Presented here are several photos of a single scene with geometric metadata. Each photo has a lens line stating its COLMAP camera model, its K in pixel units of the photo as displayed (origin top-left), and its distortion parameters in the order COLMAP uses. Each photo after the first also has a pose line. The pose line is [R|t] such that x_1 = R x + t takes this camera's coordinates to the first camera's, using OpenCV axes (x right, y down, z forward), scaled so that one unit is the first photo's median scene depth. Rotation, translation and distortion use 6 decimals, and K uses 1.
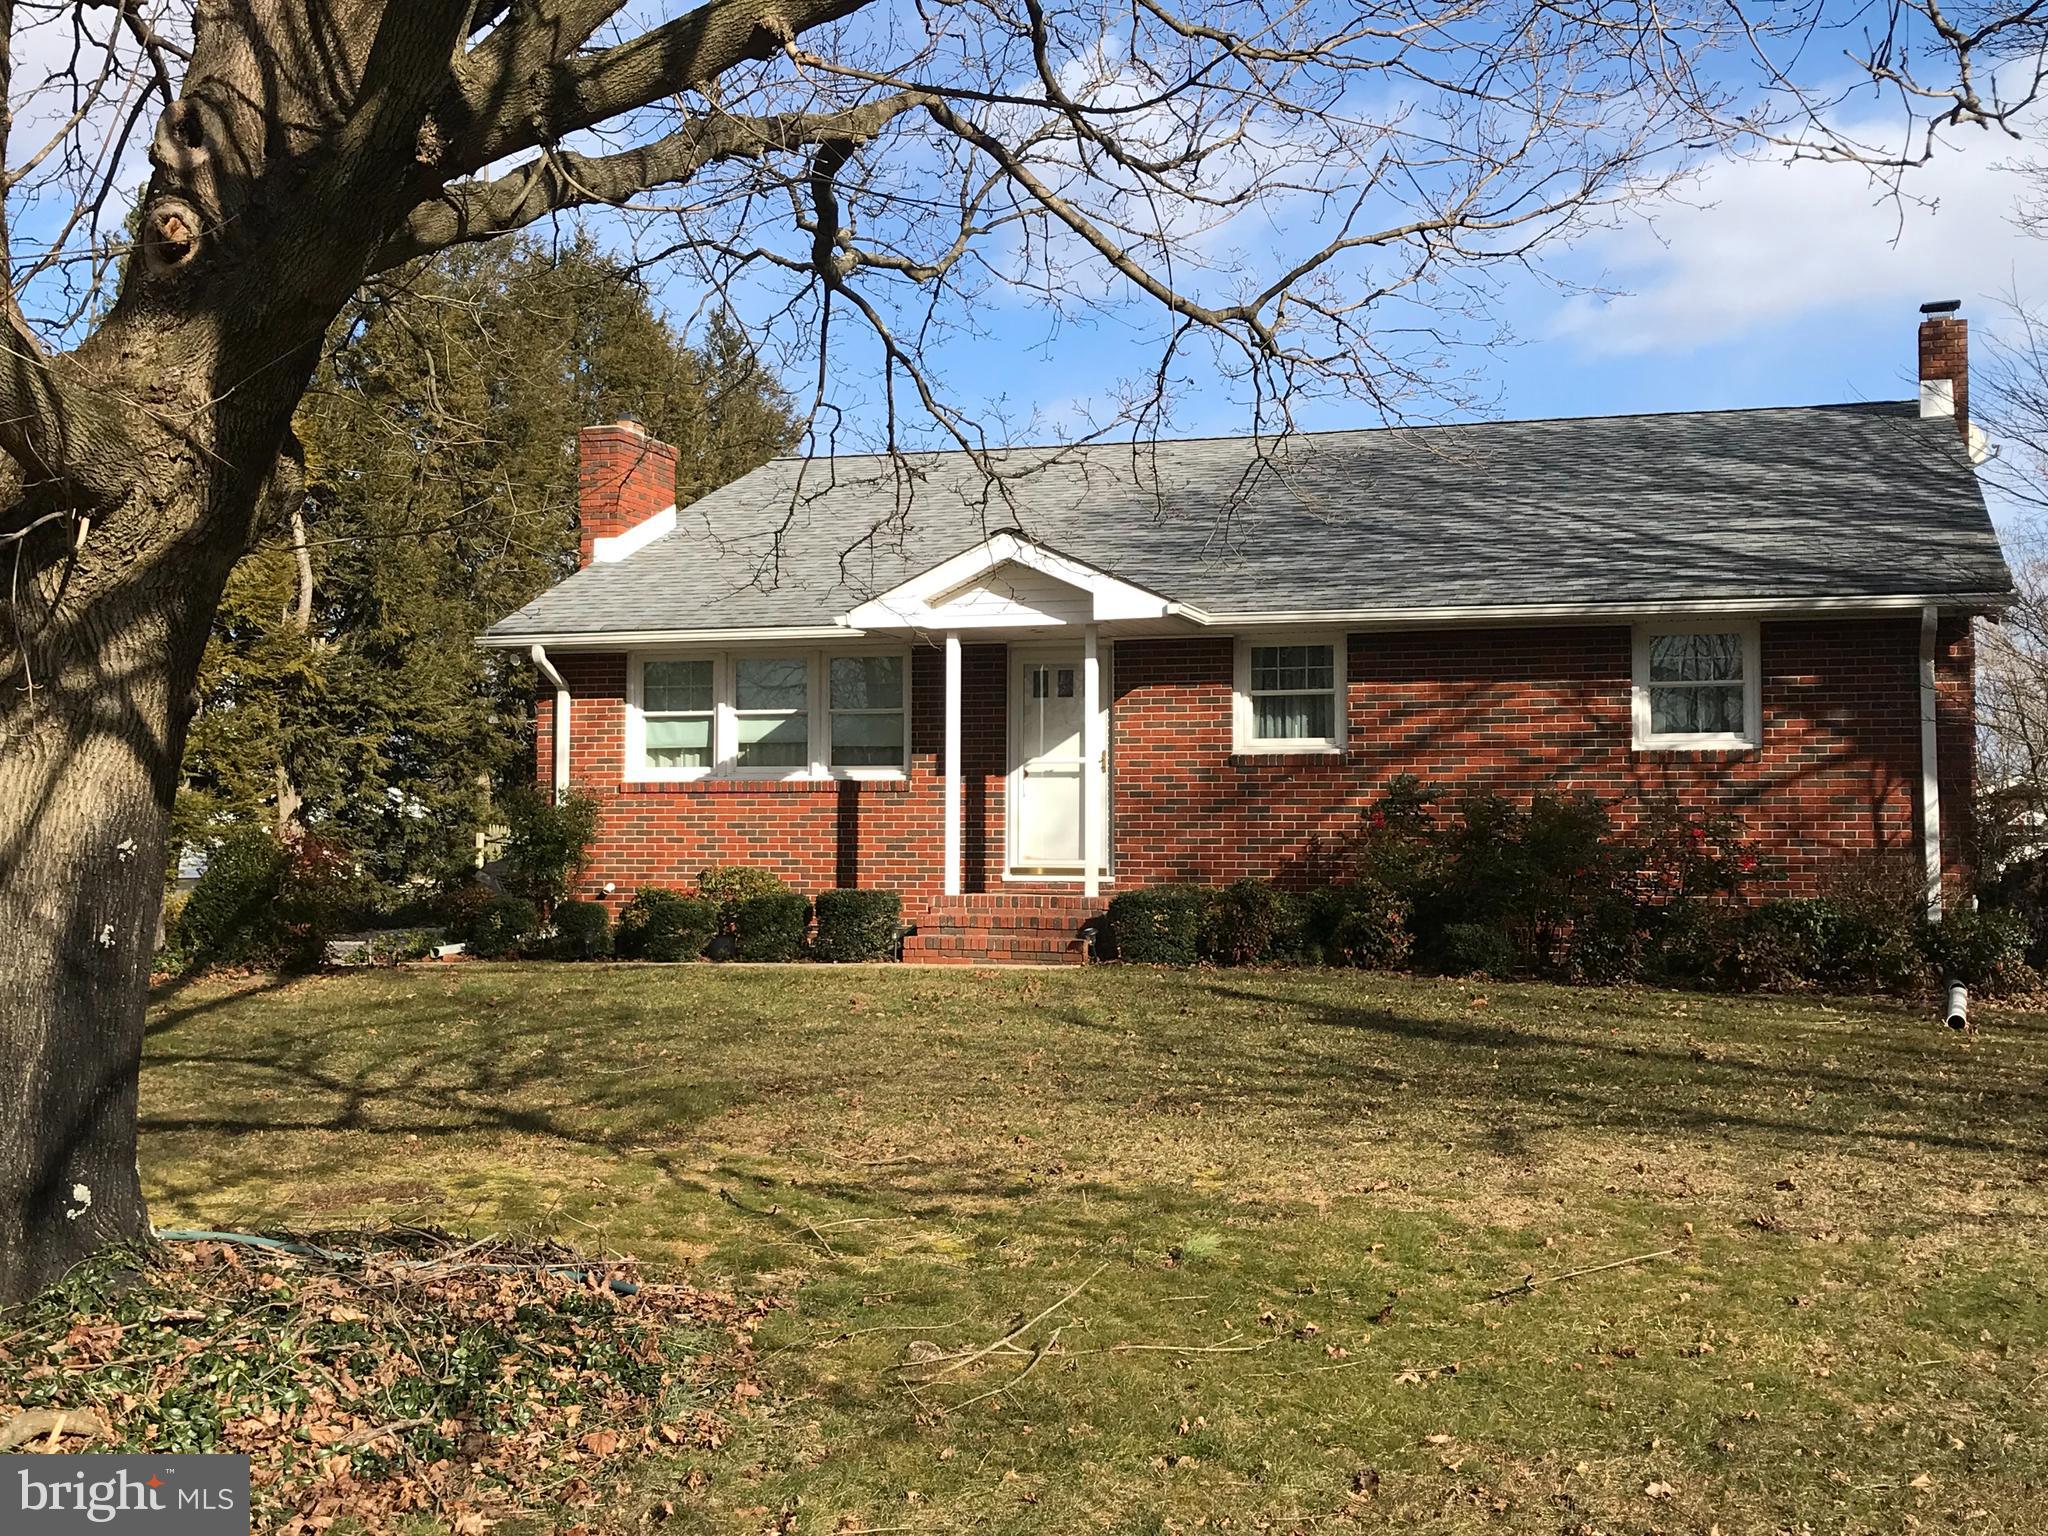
lens RADIAL K [[2338.9, 0, 1018.3], [0, 2338.9, 757.1], [0, 0, 1]] dist [0.181490, -0.522707]
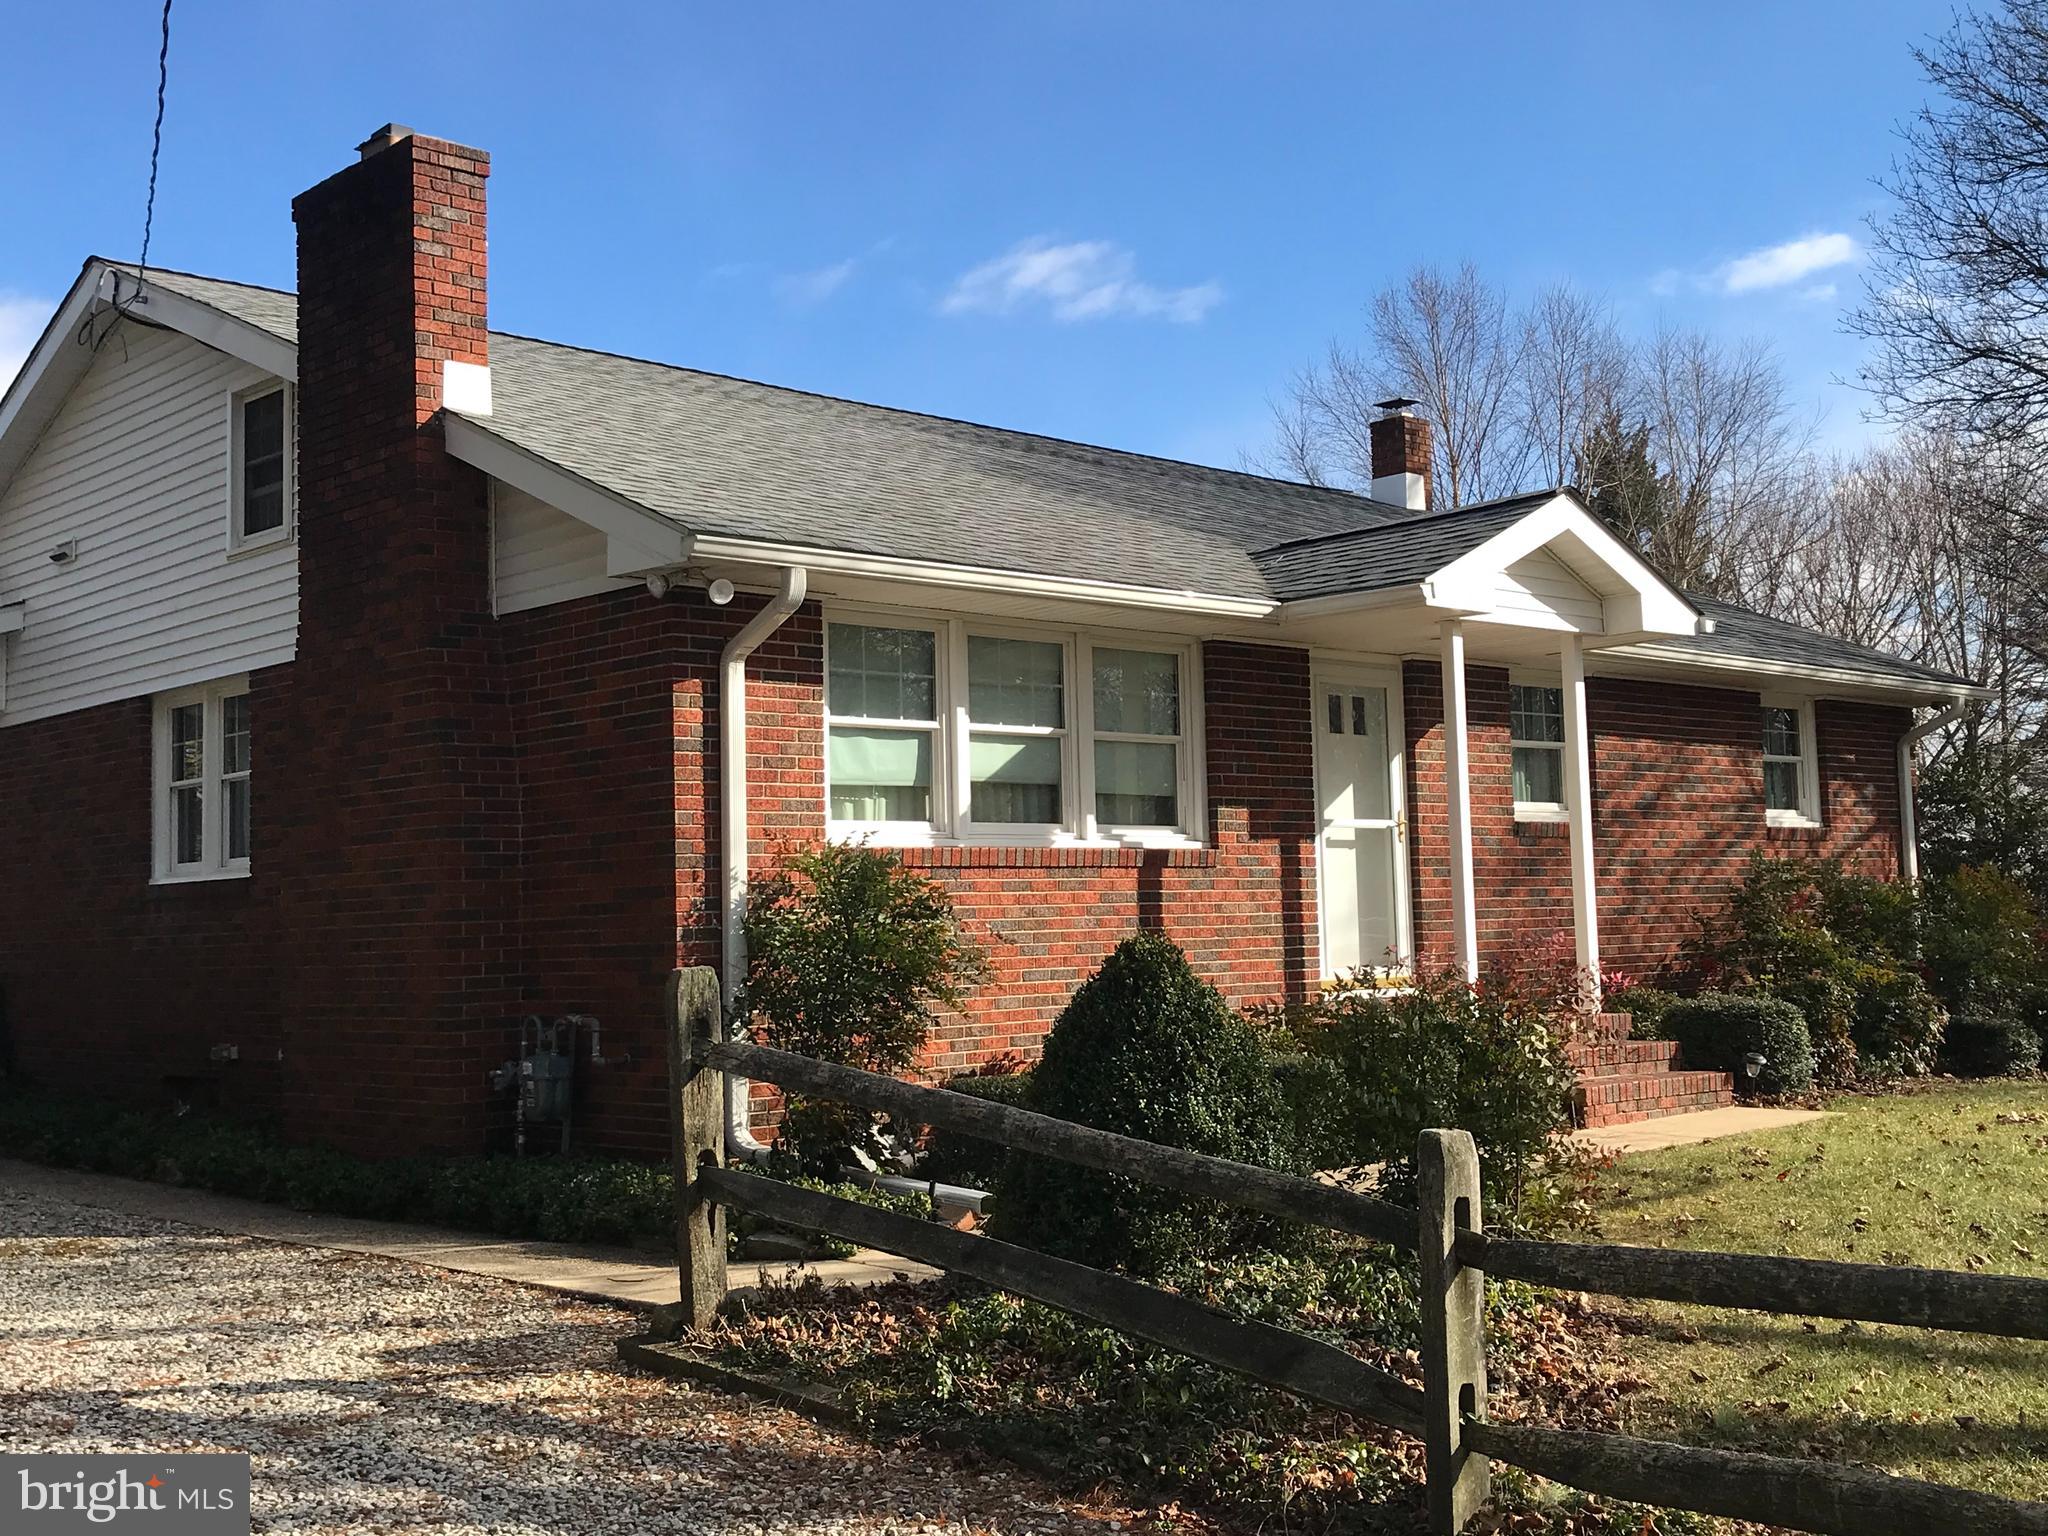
lens RADIAL K [[2338.9, 0, 1018.3], [0, 2338.9, 757.1], [0, 0, 1]] dist [0.181490, -0.522707]
pose [[0.431280, 0.045991, 0.901045, -0.630026], [0.000280, 0.998693, -0.051109, 0.017360], [-0.902218, 0.022295, 0.430703, 0.750913]]
